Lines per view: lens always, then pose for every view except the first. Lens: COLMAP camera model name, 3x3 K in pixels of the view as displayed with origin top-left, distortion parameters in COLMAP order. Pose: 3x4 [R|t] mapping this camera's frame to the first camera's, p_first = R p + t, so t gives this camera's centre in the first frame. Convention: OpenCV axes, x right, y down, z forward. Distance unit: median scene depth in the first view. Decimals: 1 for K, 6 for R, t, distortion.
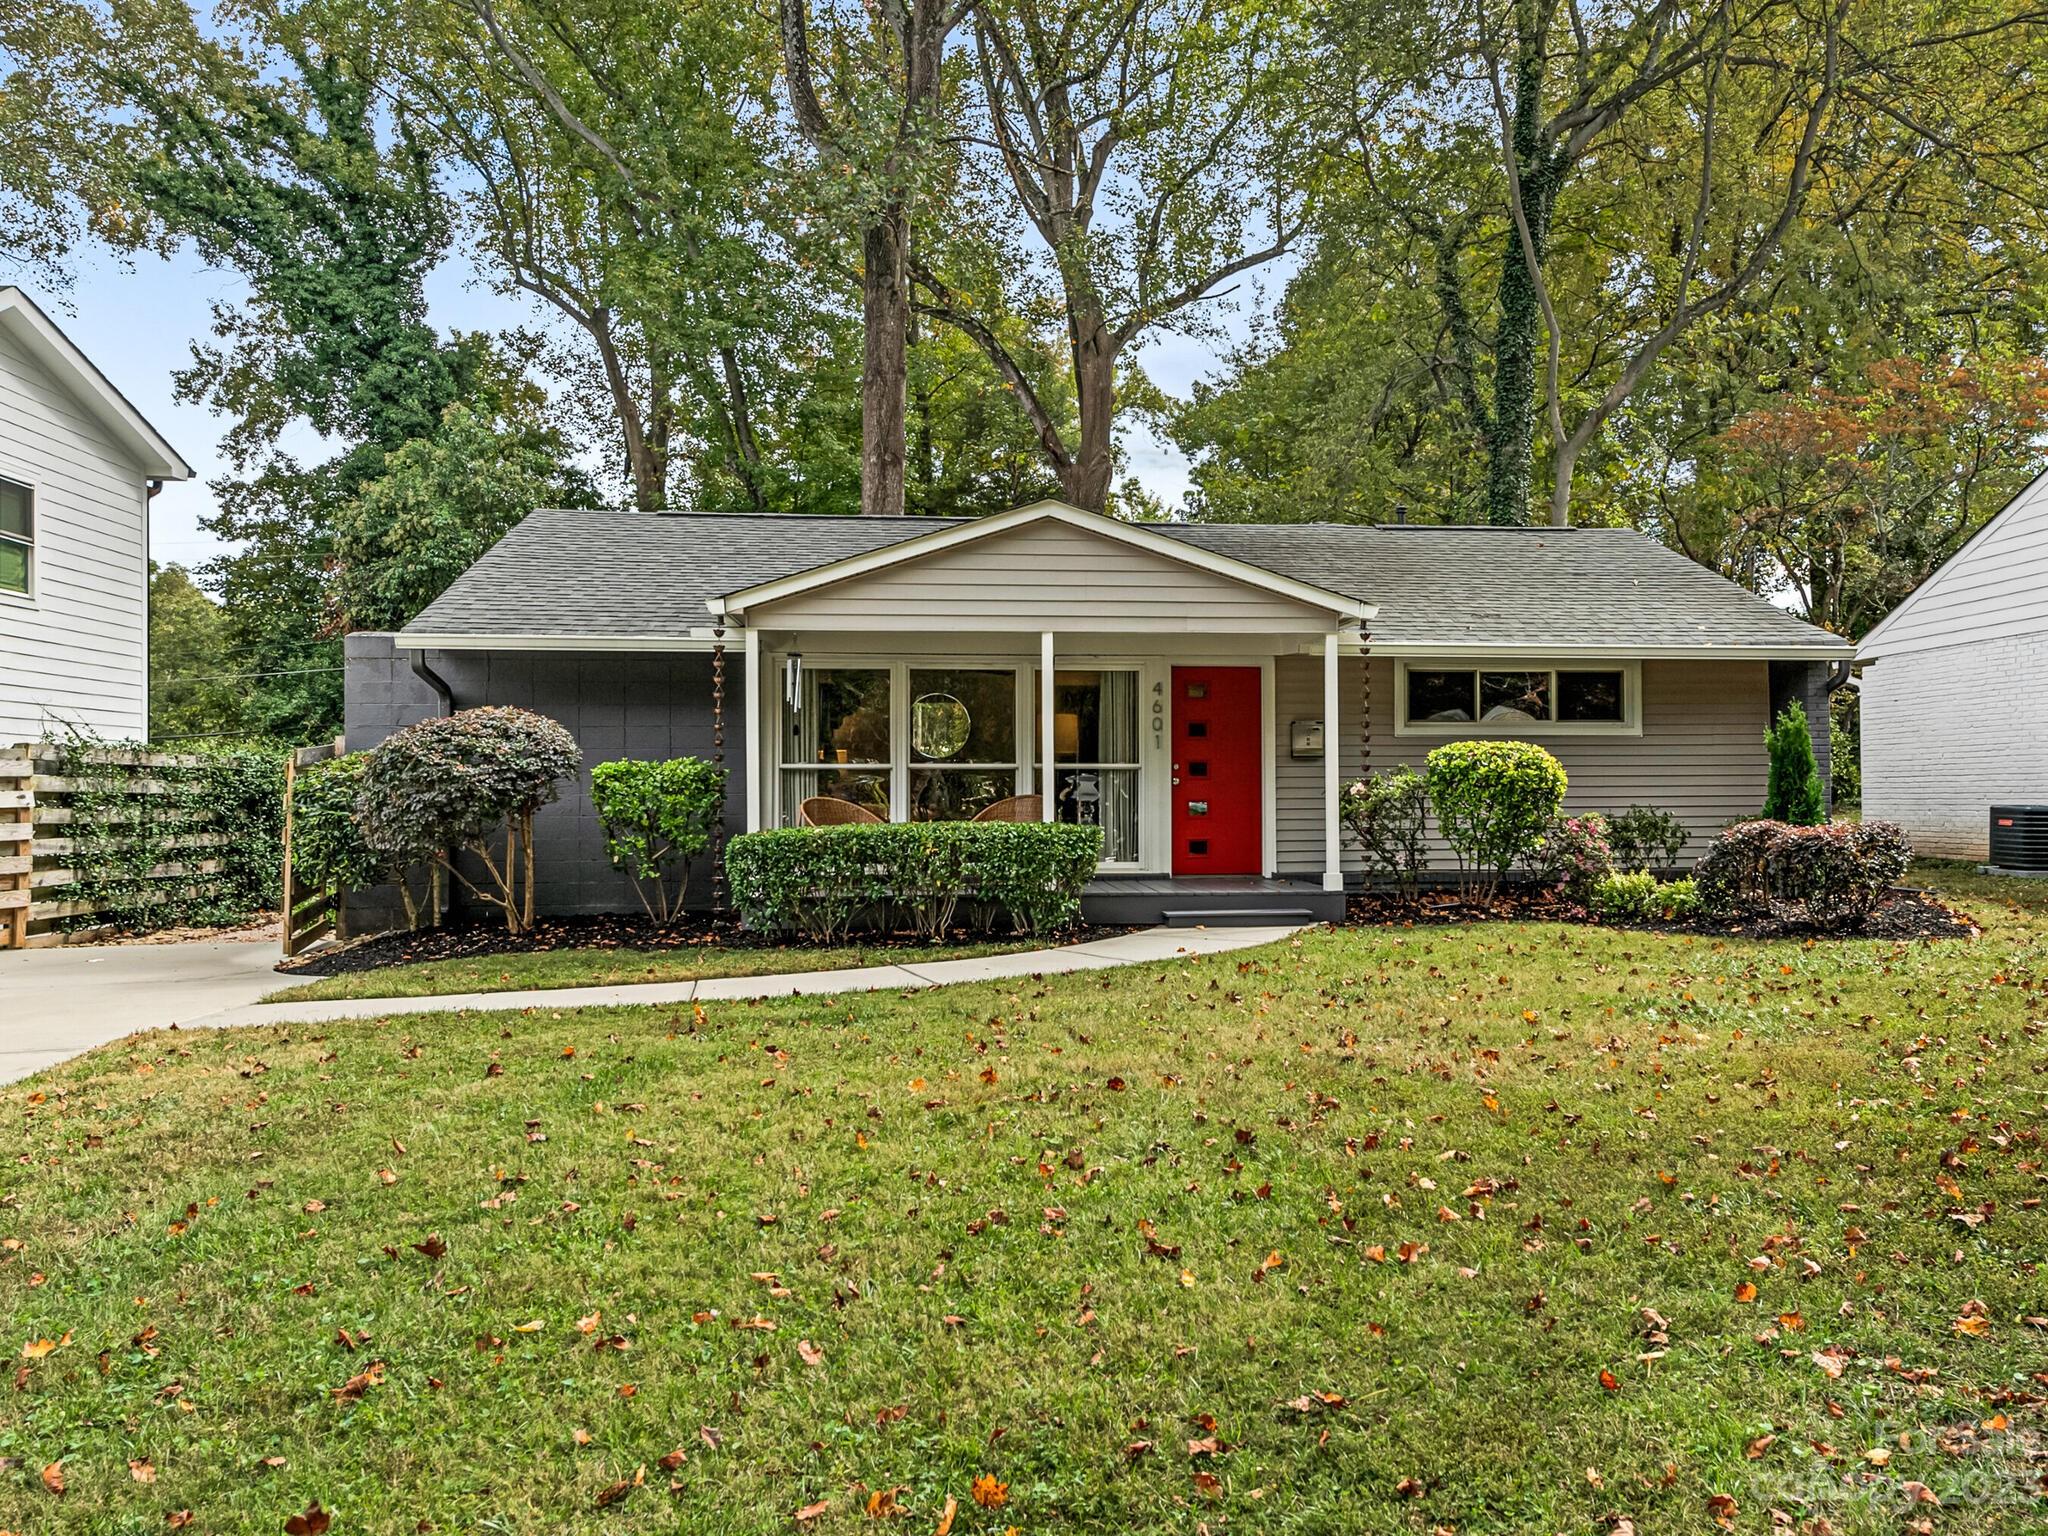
lens RADIAL K [[1542.3, 0, 1024.0], [0, 1542.3, 768.0], [0, 0, 1]] dist [0.053193, 0.000618]
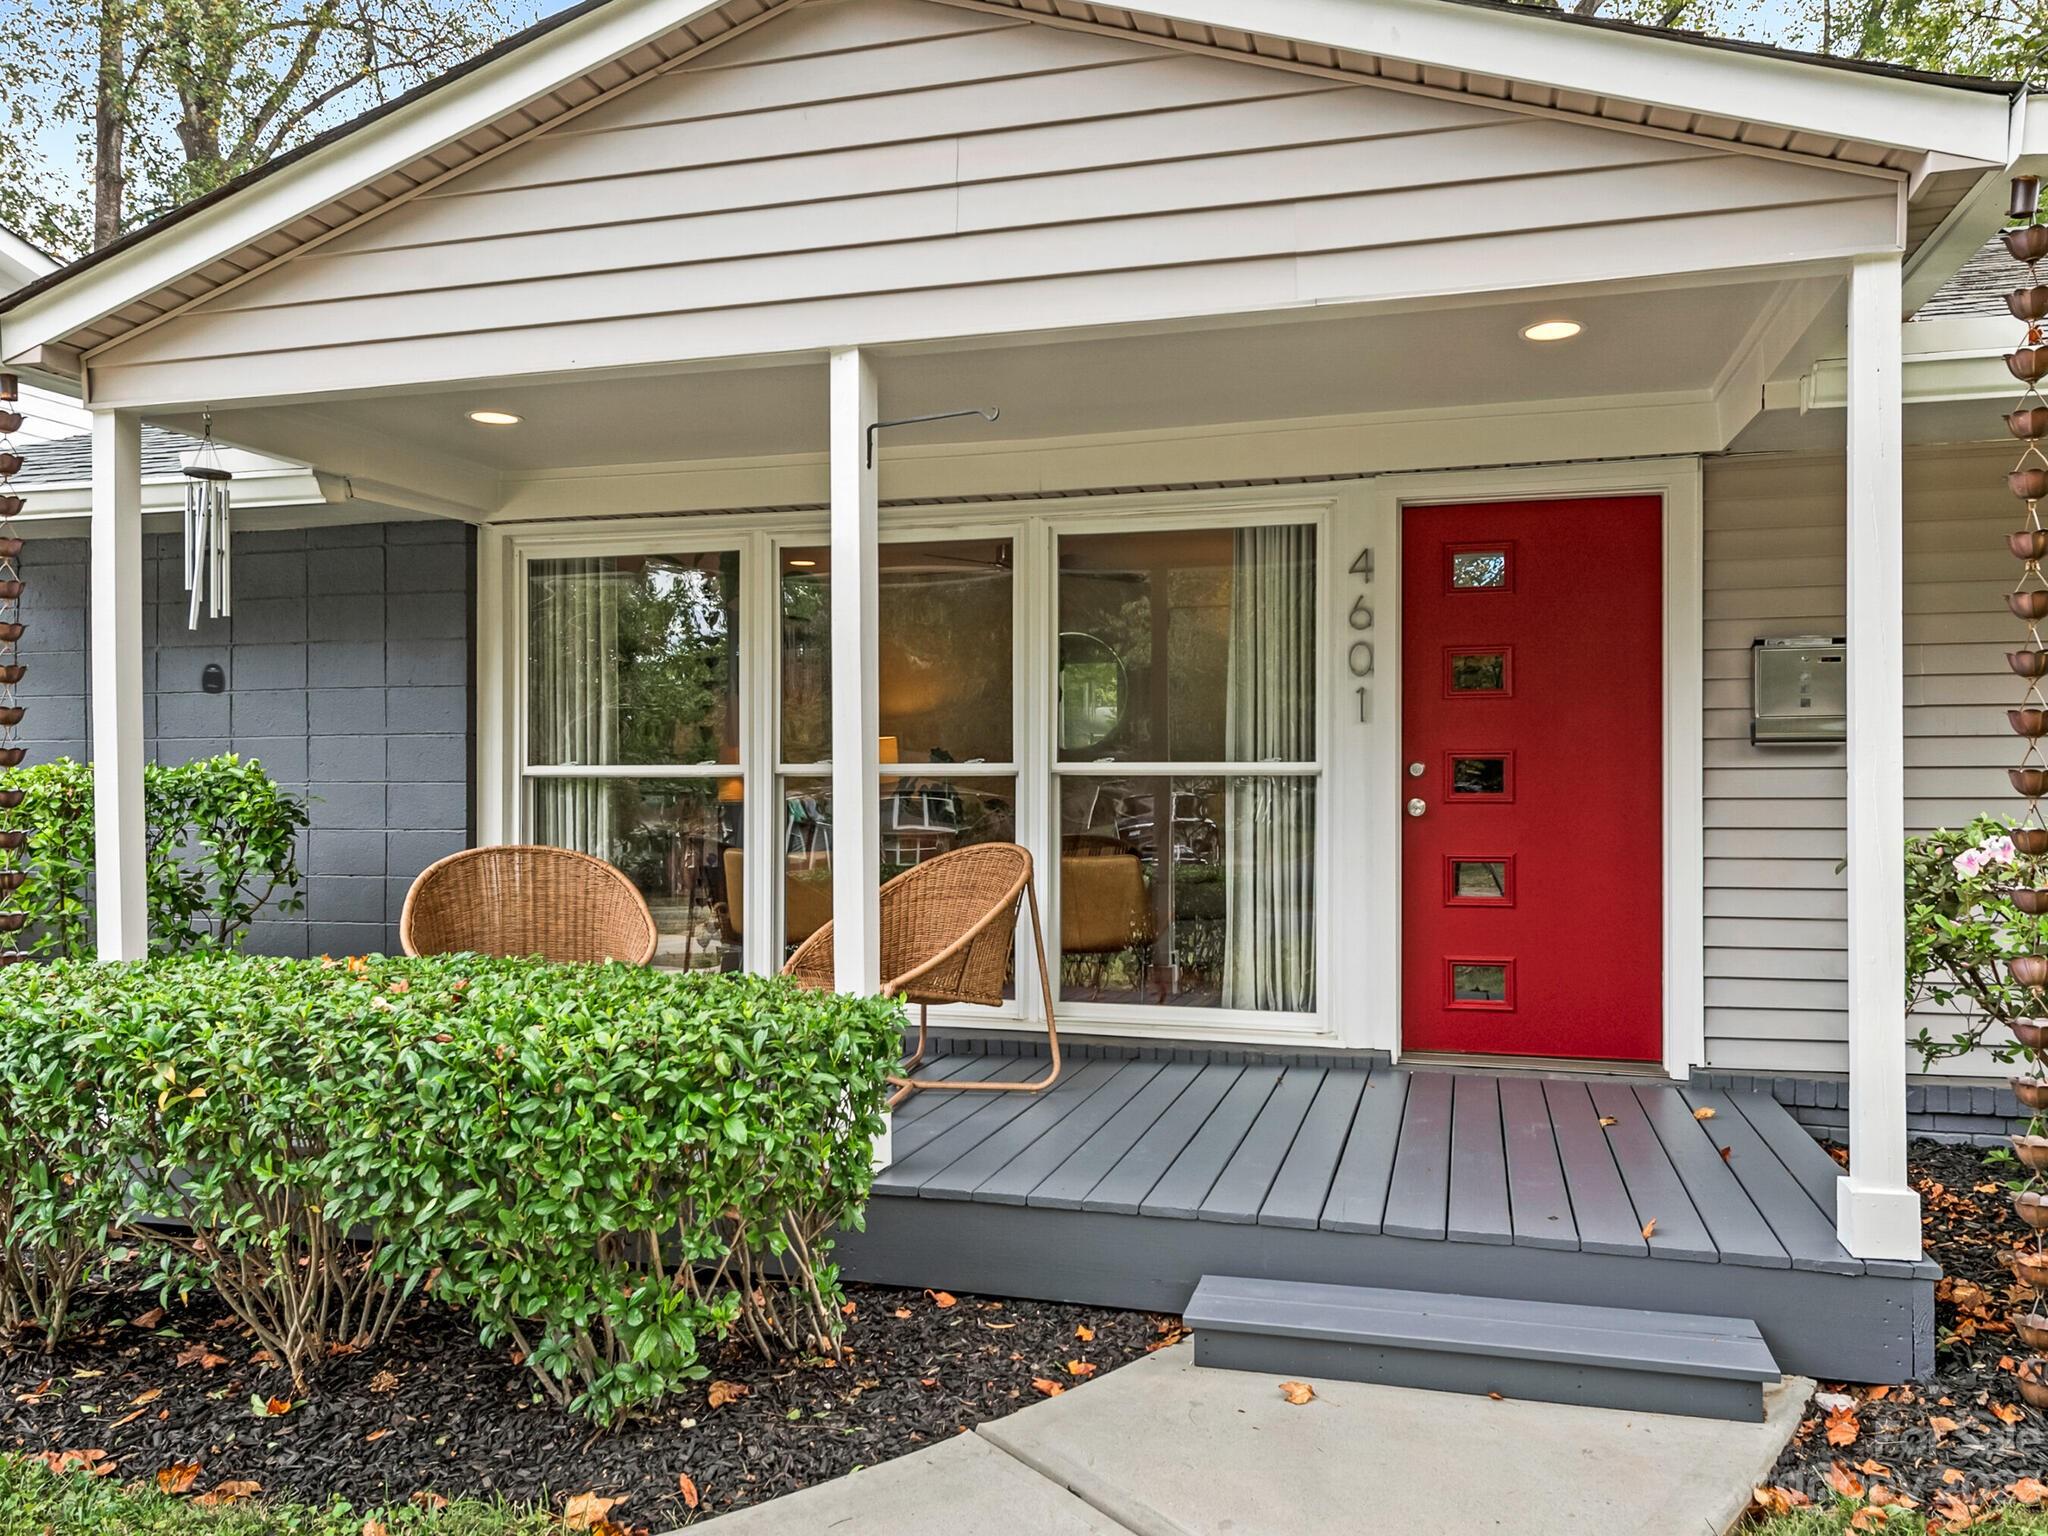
lens RADIAL K [[1542.3, 0, 1024.0], [0, 1542.3, 768.0], [0, 0, 1]] dist [0.053193, 0.000618]
pose [[0.951589, -0.004289, -0.307344, 0.124642], [0.008438, 0.999890, 0.012169, -0.006626], [0.307258, -0.014173, 0.951521, 0.609362]]
